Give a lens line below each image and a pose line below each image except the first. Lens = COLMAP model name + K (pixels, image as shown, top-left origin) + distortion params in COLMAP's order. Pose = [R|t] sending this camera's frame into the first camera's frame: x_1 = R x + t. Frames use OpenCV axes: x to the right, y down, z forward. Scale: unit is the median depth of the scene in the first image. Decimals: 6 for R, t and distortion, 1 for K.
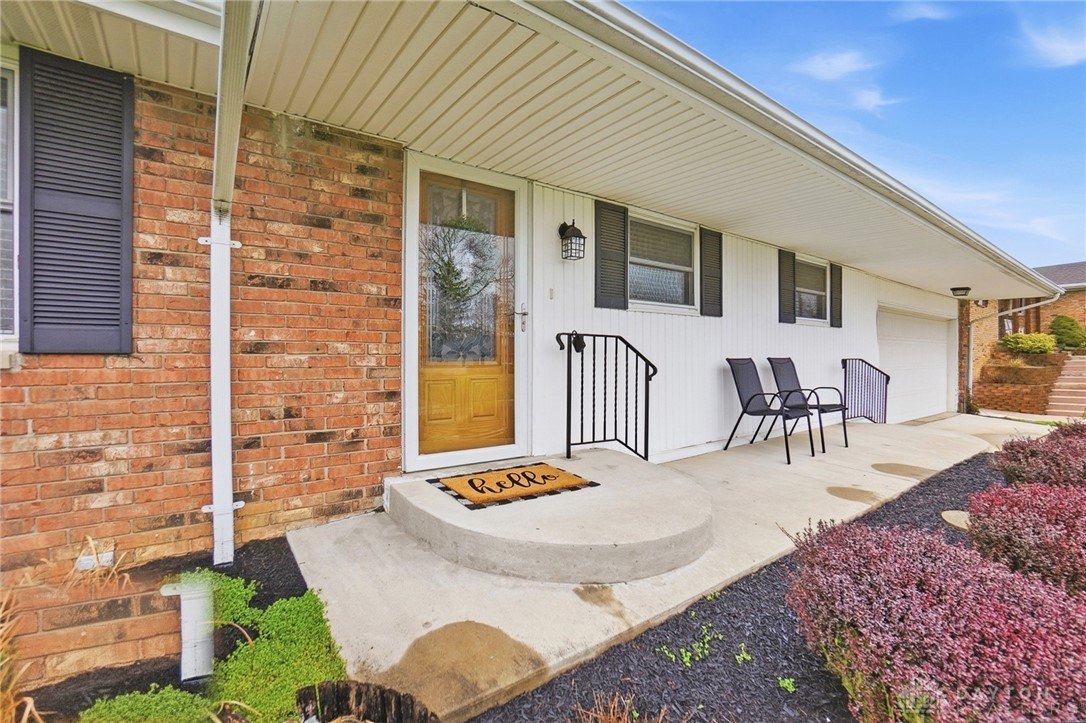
lens RADIAL K [[497.7, 0, 543.0], [0, 497.7, 361.5], [0, 0, 1]] dist [-0.034791, 0.000355]
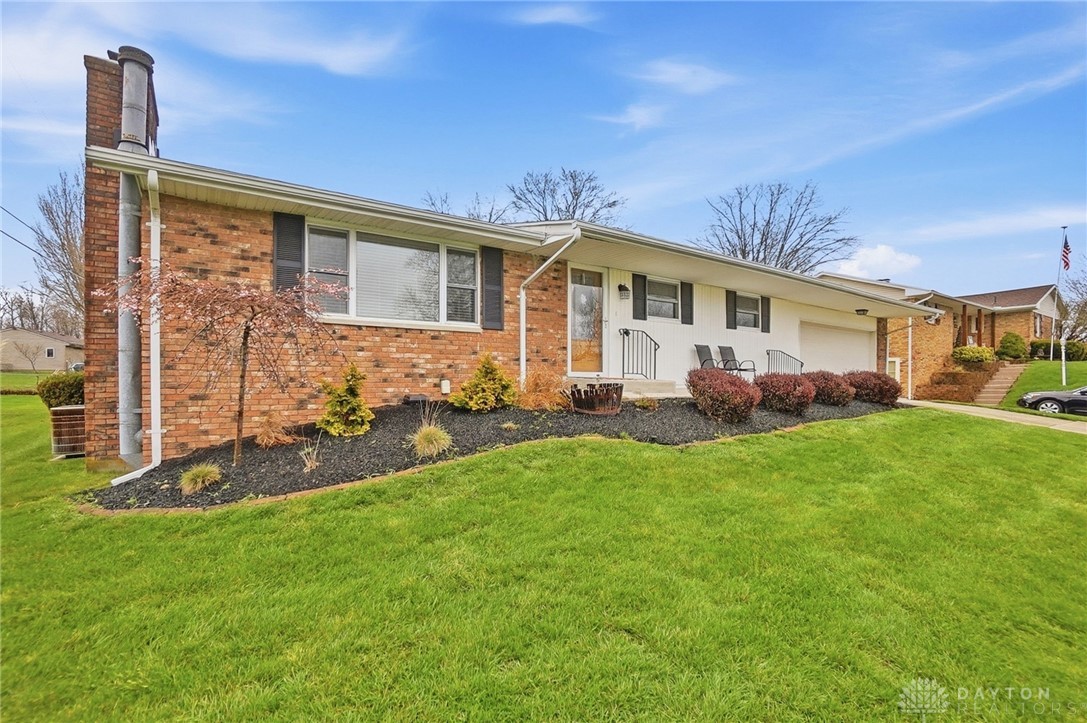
lens RADIAL K [[484.2, 0, 544.9], [0, 484.2, 382.0], [0, 0, 1]] dist [-0.037804, -0.000061]
pose [[0.999534, -0.000854, -0.030511, -0.265683], [0.000799, 0.999998, -0.001797, 0.212111], [0.030513, 0.001772, 0.999533, -1.428529]]
